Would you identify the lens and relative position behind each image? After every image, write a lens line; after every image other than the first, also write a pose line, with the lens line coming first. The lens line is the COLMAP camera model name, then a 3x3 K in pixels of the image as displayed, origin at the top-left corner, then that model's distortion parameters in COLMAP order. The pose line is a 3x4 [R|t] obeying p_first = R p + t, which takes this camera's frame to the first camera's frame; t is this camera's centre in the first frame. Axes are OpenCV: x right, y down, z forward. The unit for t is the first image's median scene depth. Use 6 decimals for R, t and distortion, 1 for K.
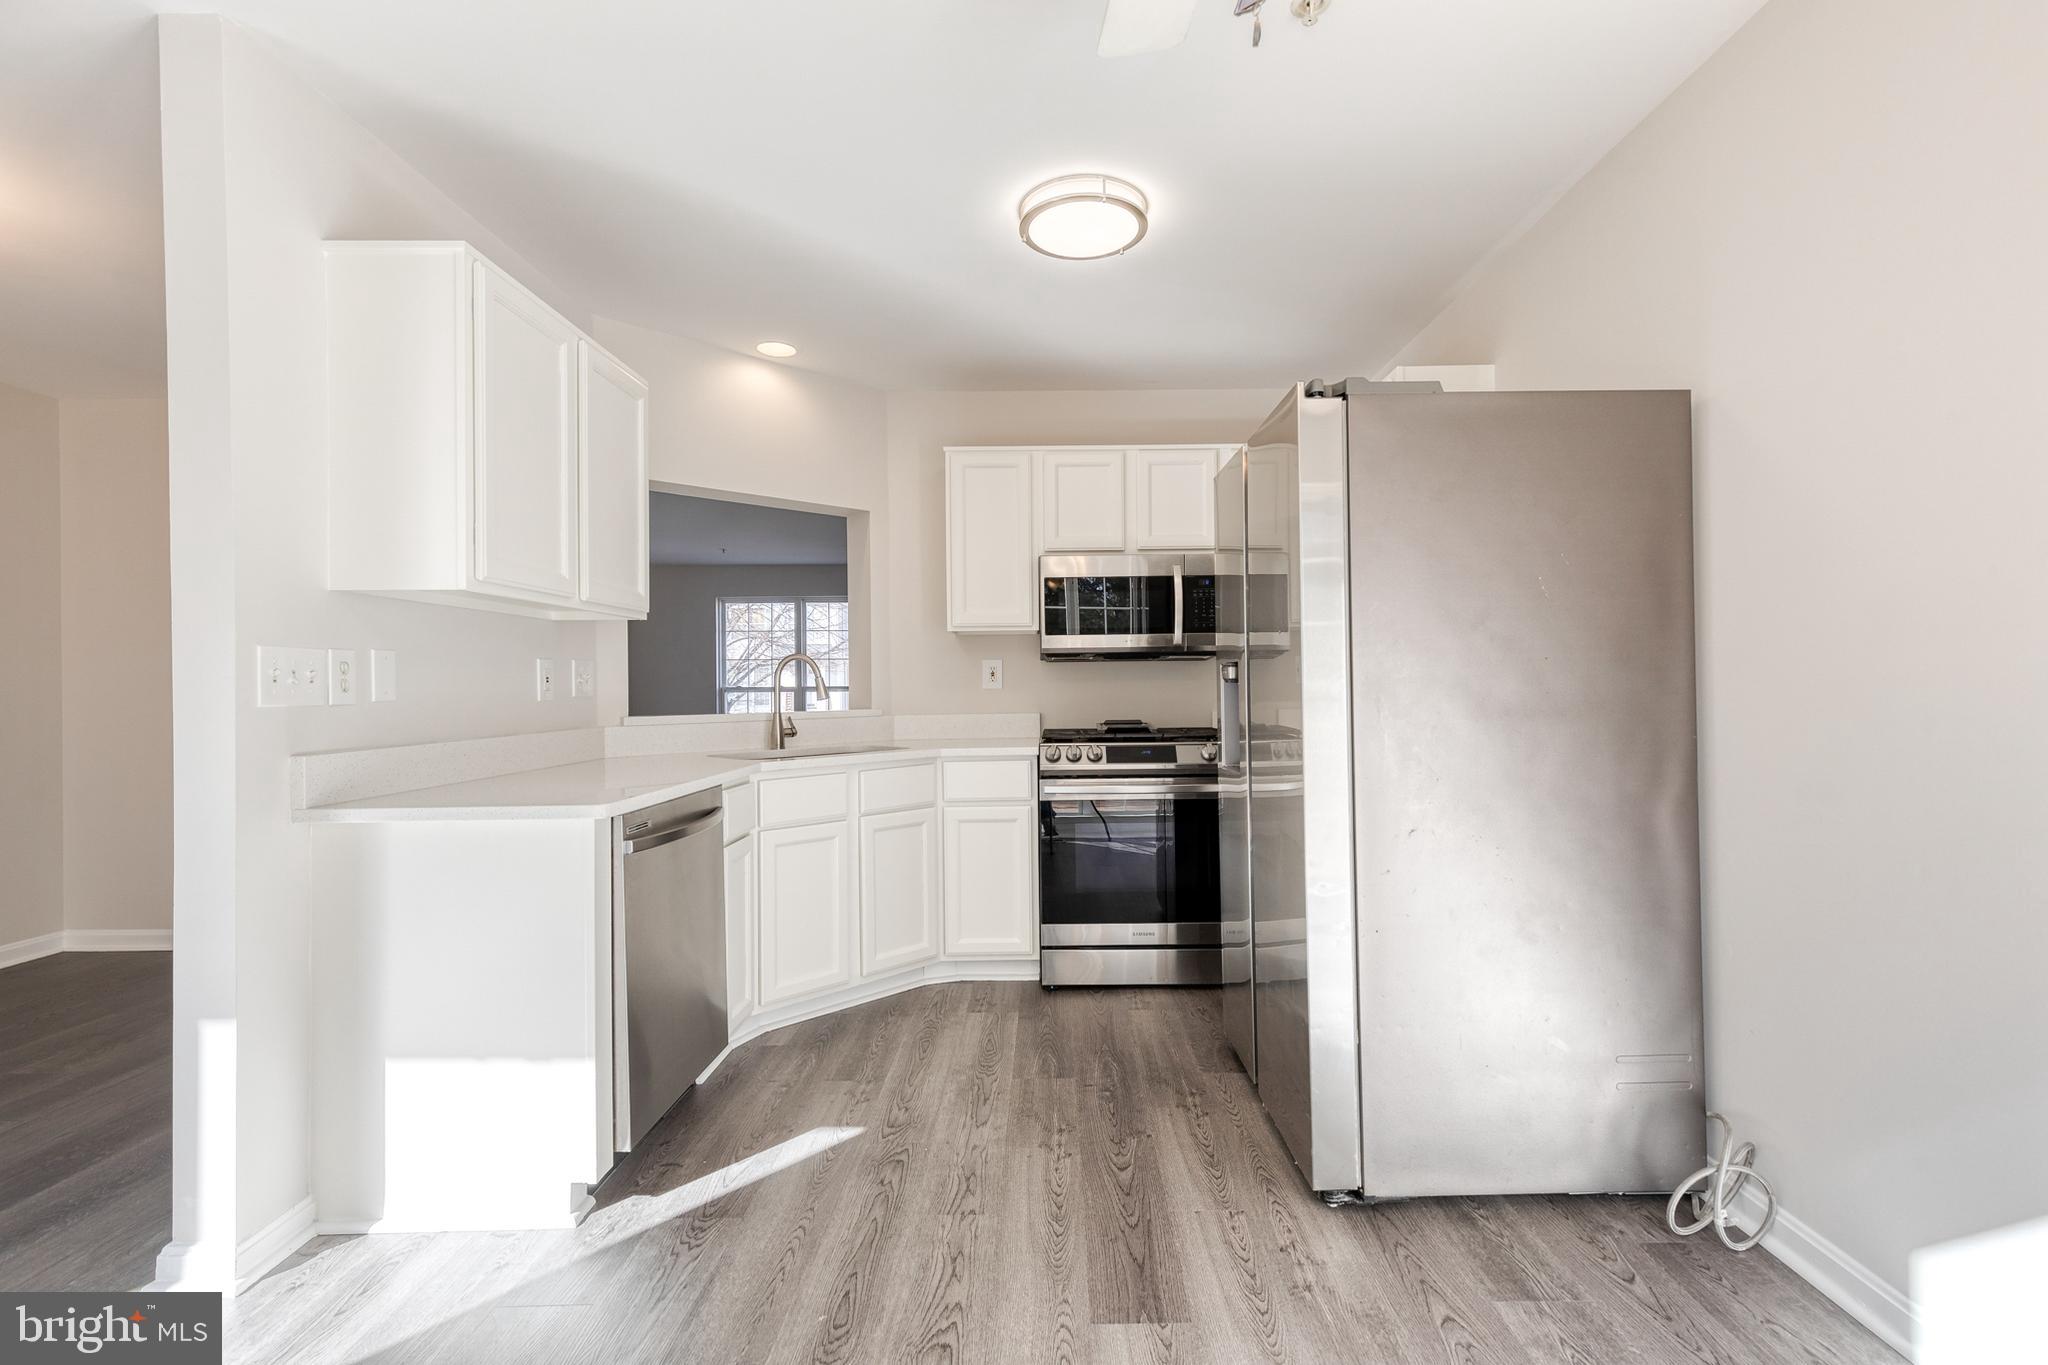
lens RADIAL K [[947.8, 0, 1033.3], [0, 947.8, 682.0], [0, 0, 1]] dist [0.002826, -0.000160]
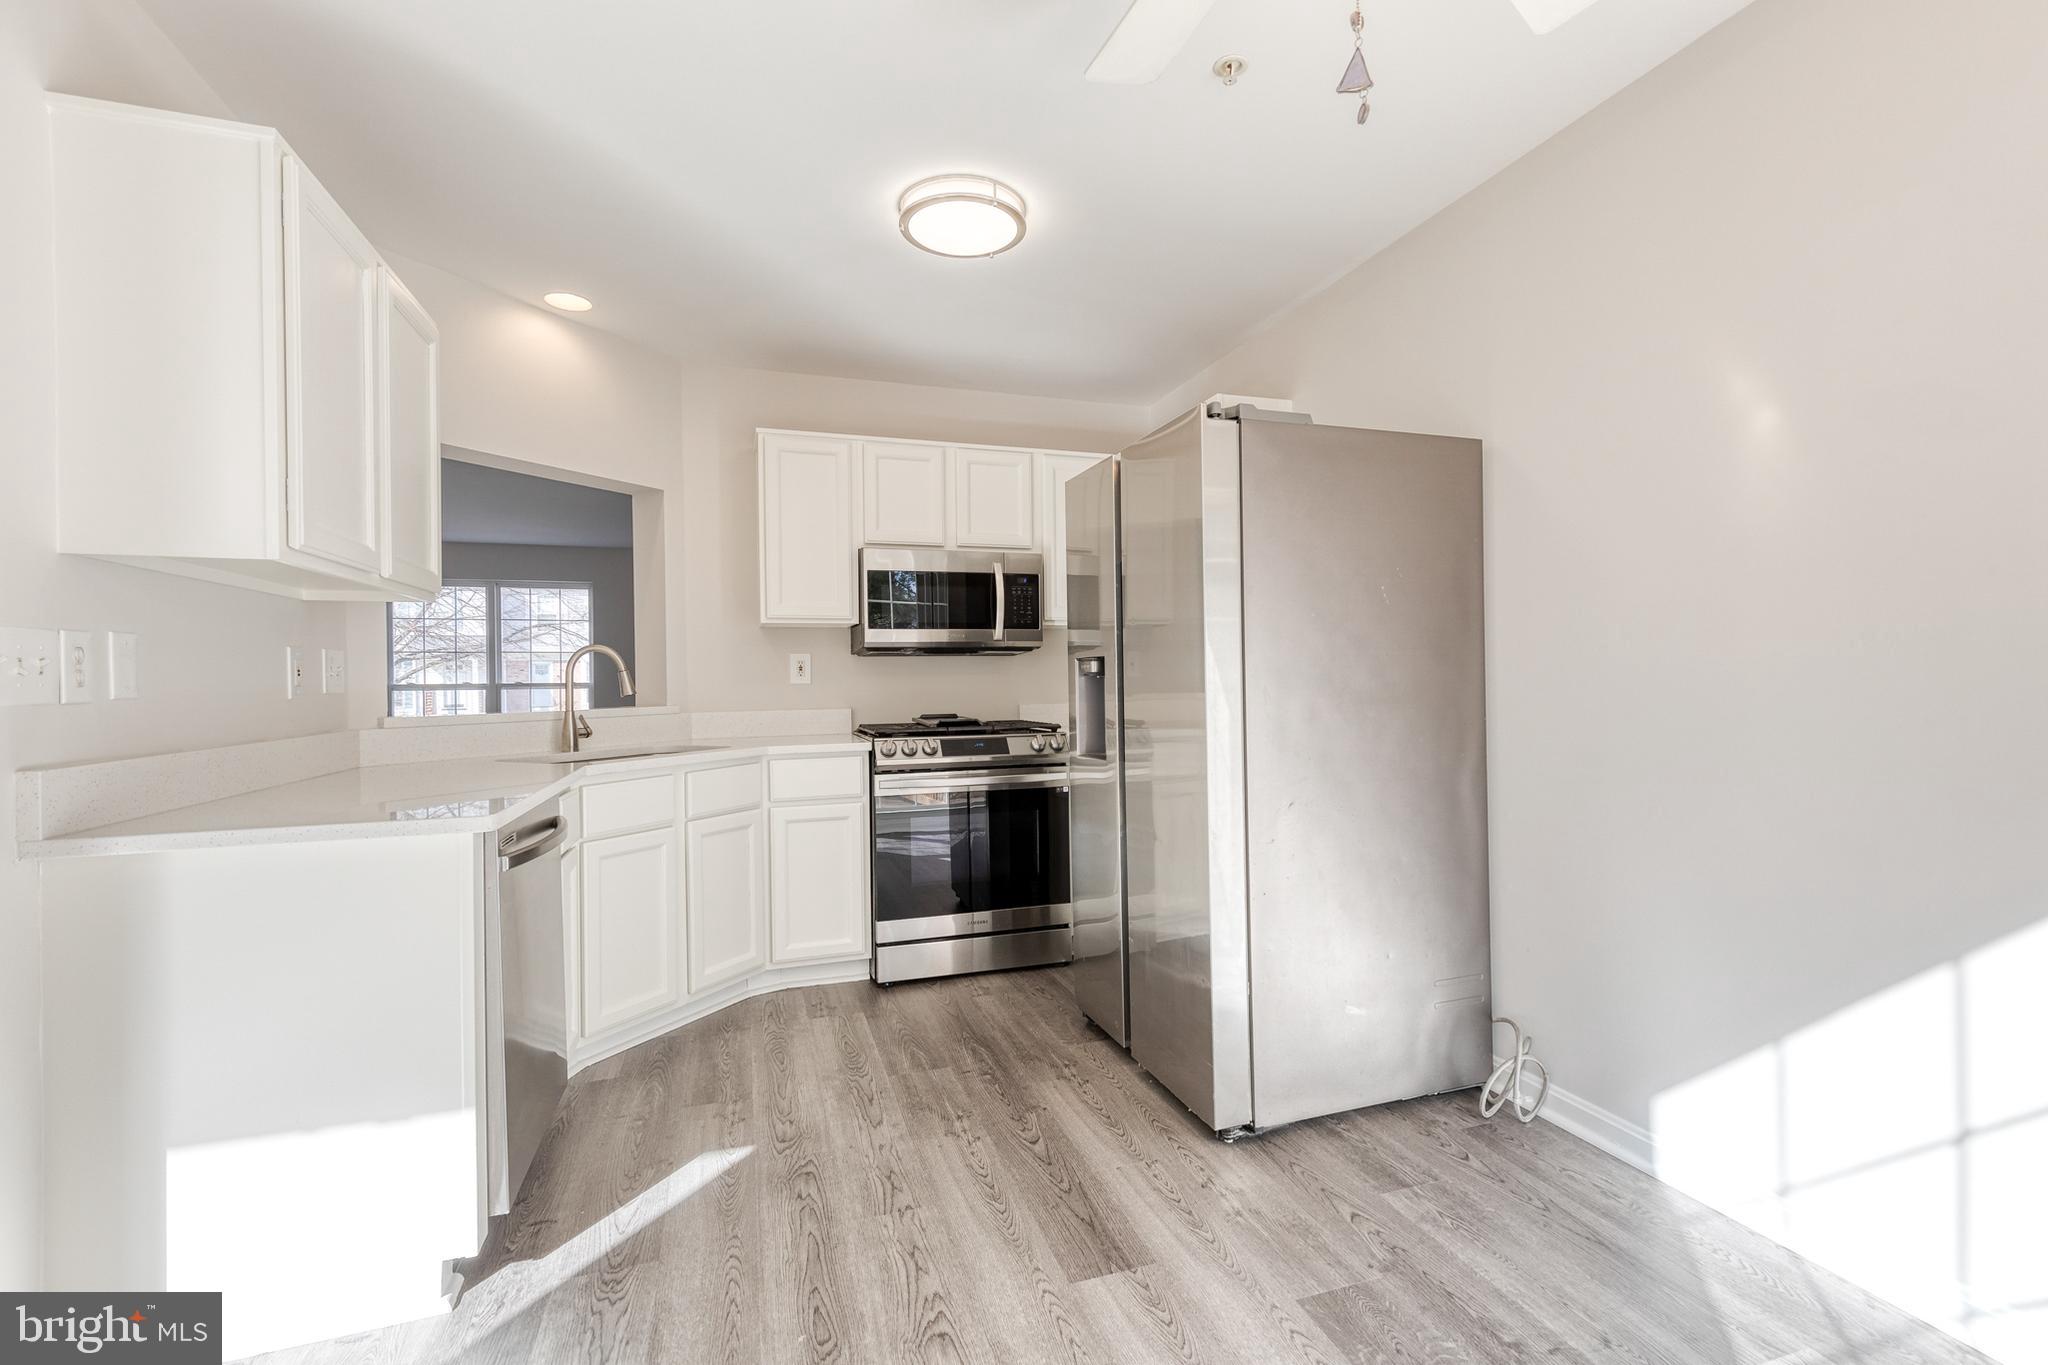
lens RADIAL K [[949.5, 0, 1055.1], [0, 949.5, 682.3], [0, 0, 1]] dist [0.003422, 0.000137]
pose [[0.943040, -0.001780, 0.332675, -0.171284], [0.000668, 0.999994, 0.003456, 0.003651], [-0.332680, -0.003037, 0.943035, 0.007886]]
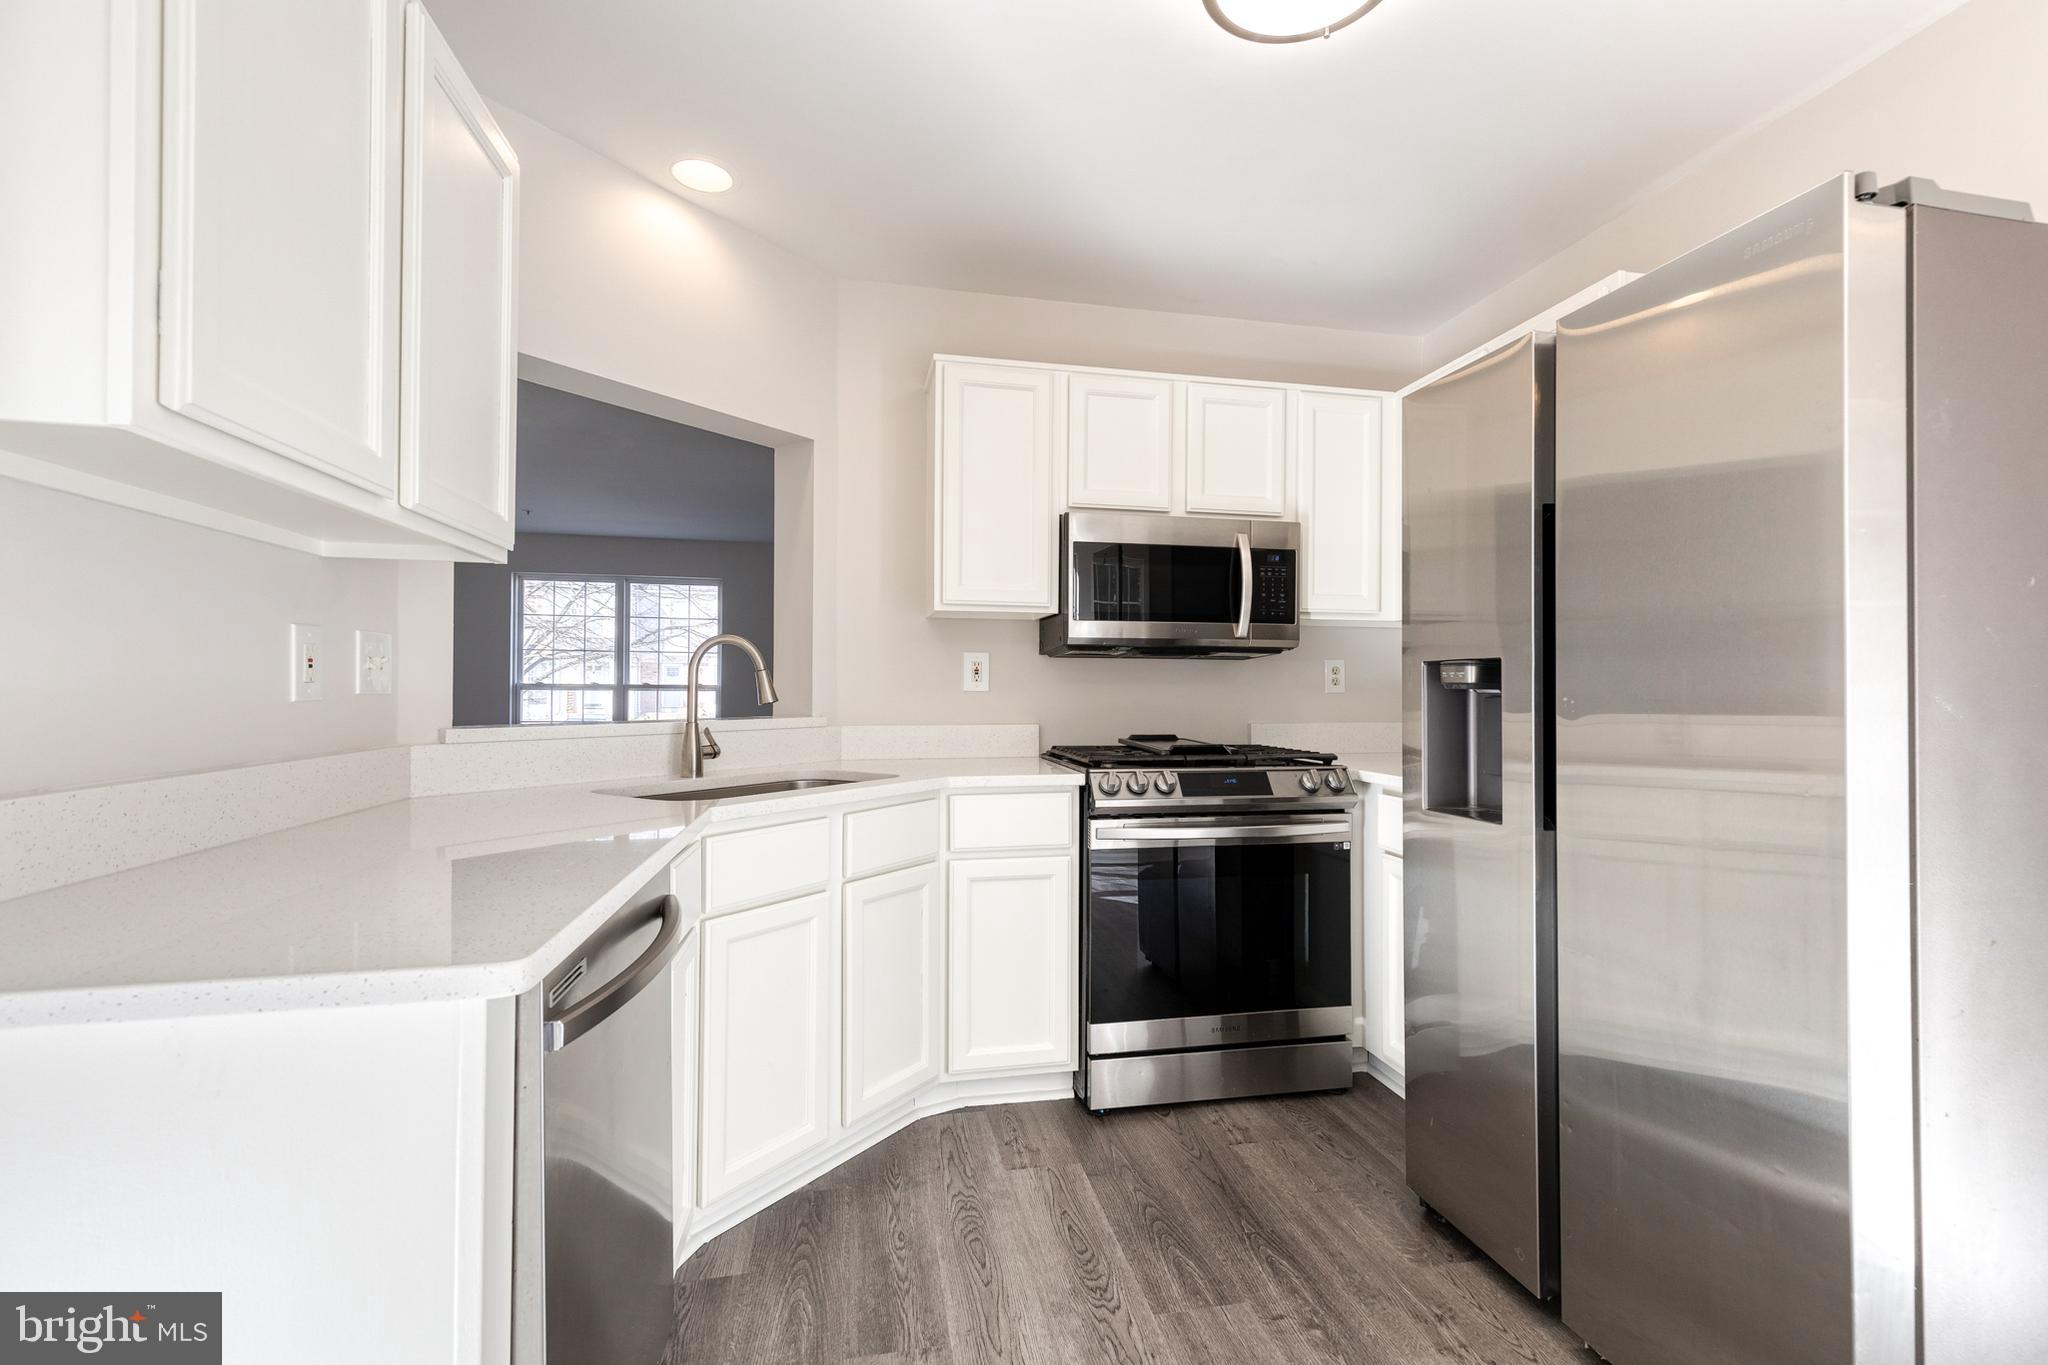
lens RADIAL K [[948.0, 0, 1047.3], [0, 948.0, 683.7], [0, 0, 1]] dist [0.004390, -0.000766]
pose [[0.975808, 0.018120, 0.217876, -0.215715], [-0.017619, 0.999836, -0.004243, 0.004626], [-0.217917, 0.000301, 0.975967, 0.369642]]
